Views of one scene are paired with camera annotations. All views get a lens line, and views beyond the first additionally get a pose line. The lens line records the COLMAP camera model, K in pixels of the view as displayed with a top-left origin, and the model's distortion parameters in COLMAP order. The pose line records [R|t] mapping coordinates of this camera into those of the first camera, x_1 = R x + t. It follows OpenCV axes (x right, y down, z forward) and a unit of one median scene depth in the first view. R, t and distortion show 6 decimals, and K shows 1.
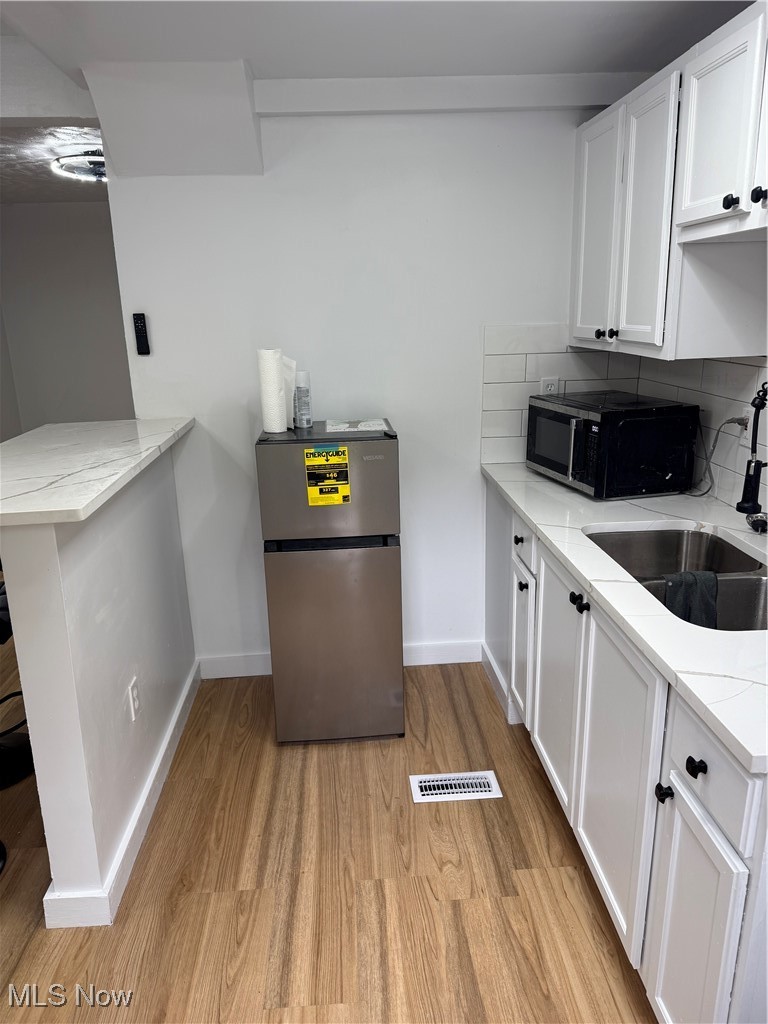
lens RADIAL K [[721.9, 0, 377.5], [0, 721.9, 512.8], [0, 0, 1]] dist [0.081230, -0.103991]
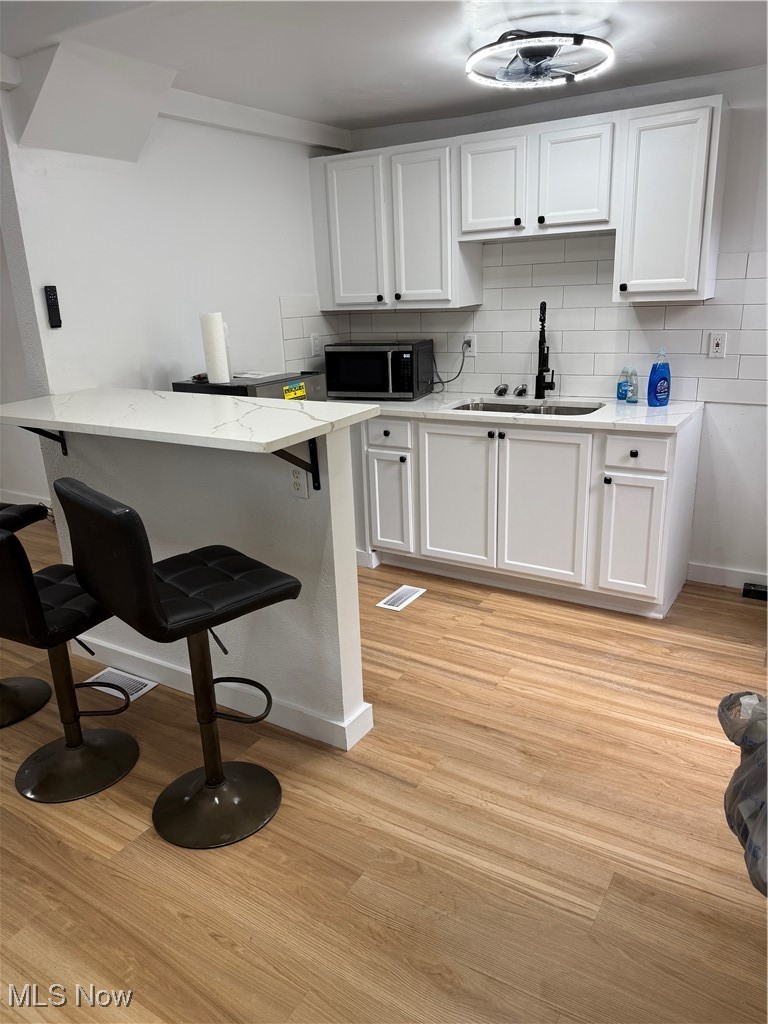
lens RADIAL K [[721.9, 0, 377.5], [0, 721.9, 512.8], [0, 0, 1]] dist [0.081230, -0.103991]
pose [[0.583586, -0.239775, 0.775845, -1.041939], [0.244002, 0.963040, 0.114090, 0.021828], [-0.774526, 0.122726, 0.620522, 0.084652]]
